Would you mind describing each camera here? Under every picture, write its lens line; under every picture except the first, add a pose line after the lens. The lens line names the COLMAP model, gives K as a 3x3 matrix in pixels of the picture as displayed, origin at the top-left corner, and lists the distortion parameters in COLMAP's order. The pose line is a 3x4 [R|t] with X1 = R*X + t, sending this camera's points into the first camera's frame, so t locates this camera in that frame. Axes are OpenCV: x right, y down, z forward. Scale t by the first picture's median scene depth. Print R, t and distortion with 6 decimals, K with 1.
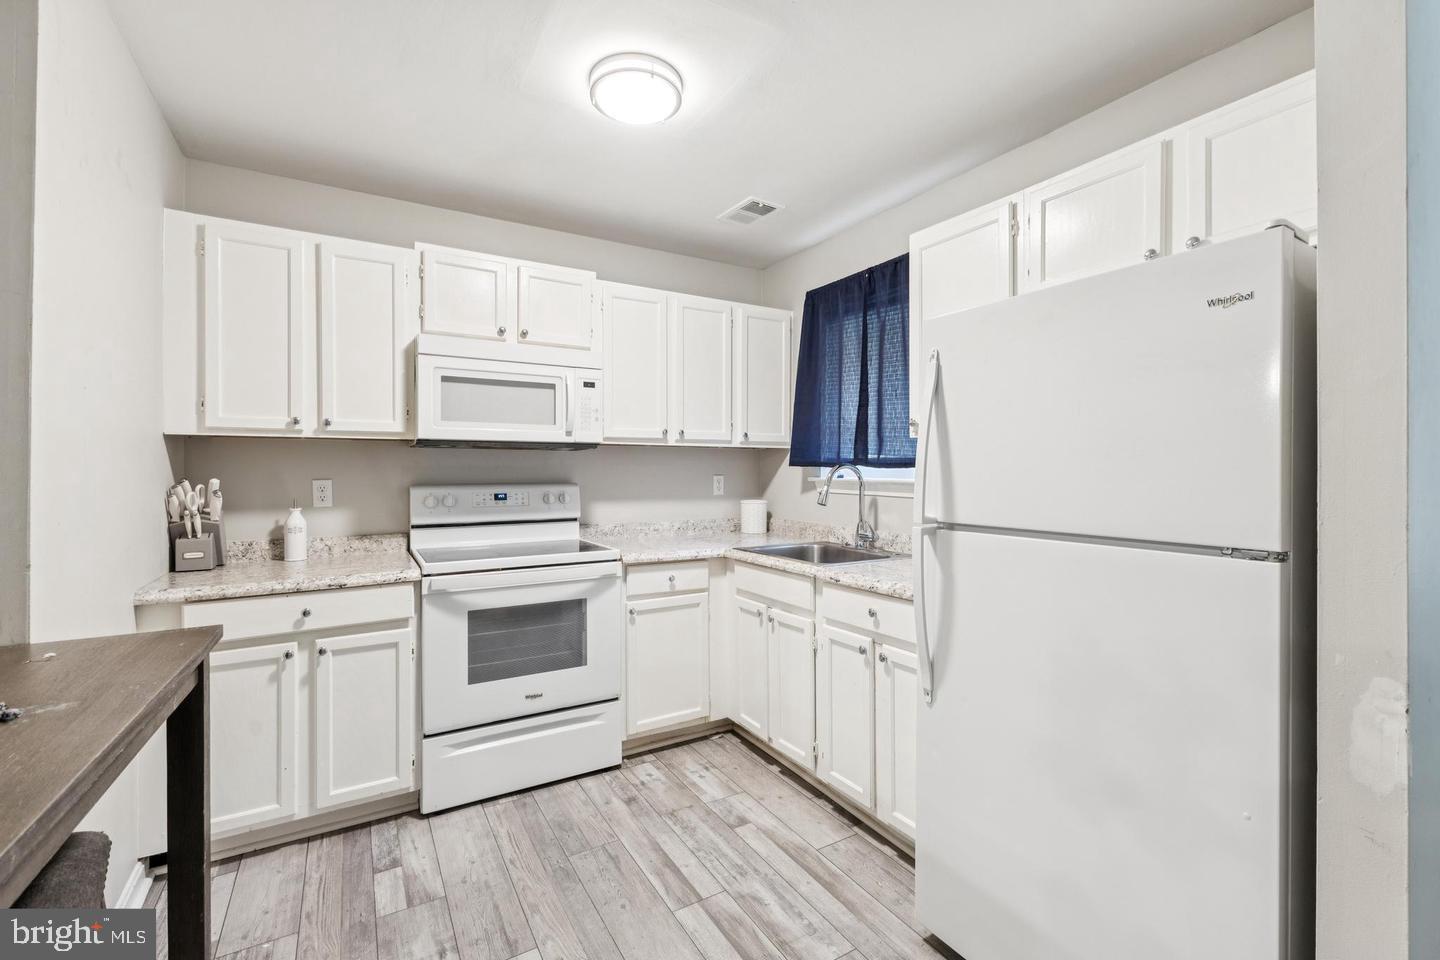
lens RADIAL K [[627.6, 0, 714.2], [0, 627.6, 471.6], [0, 0, 1]] dist [0.014538, -0.000831]
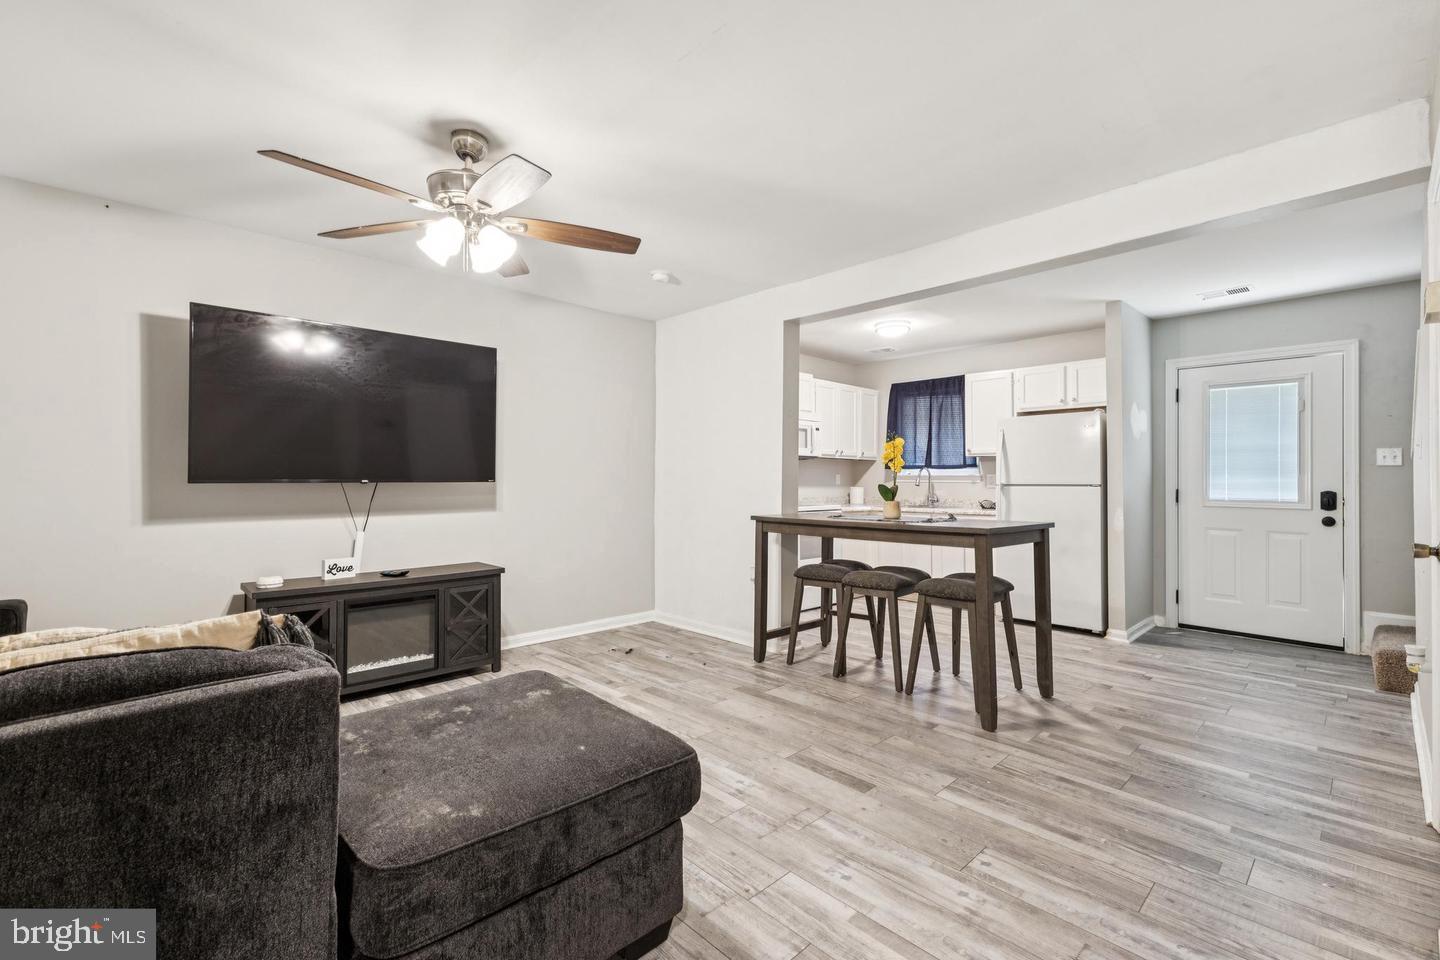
lens RADIAL K [[627.6, 0, 721.4], [0, 627.6, 472.5], [0, 0, 1]] dist [0.014538, -0.000831]
pose [[0.973683, 0.005748, 0.227834, -1.203207], [-0.001197, 0.999797, -0.020107, 0.062071], [-0.227903, 0.019305, 0.973492, -1.200764]]
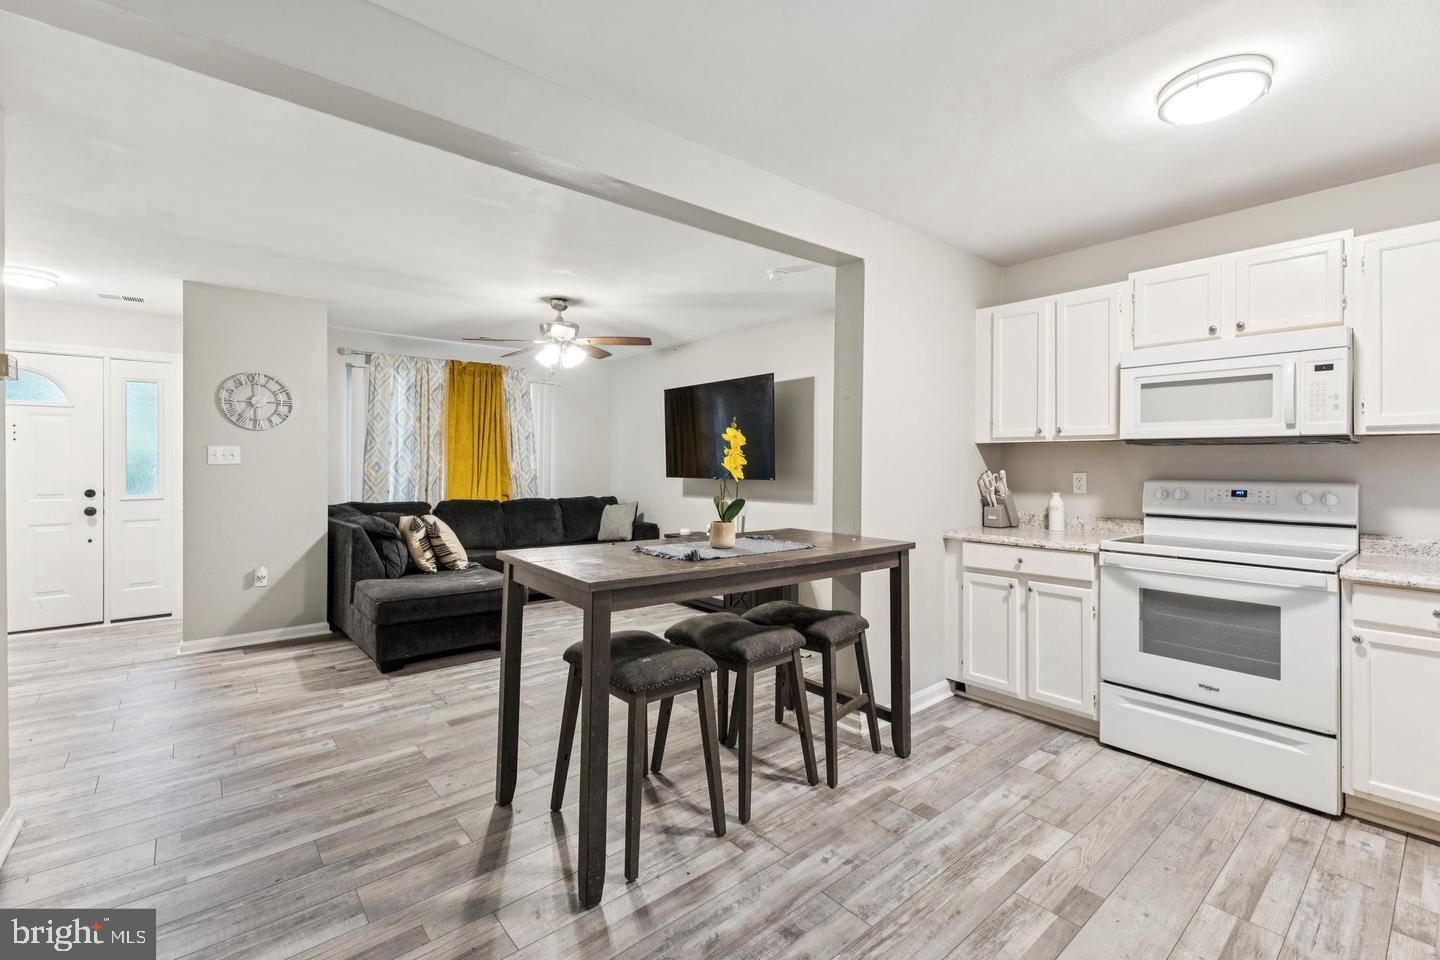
lens RADIAL K [[627.6, 0, 719.7], [0, 627.6, 463.0], [0, 0, 1]] dist [0.014538, -0.000831]
pose [[0.165766, -0.000561, -0.986165, 0.616863], [-0.010050, 0.999947, -0.002258, 0.003569], [0.986114, 0.010285, 0.165752, 0.046606]]
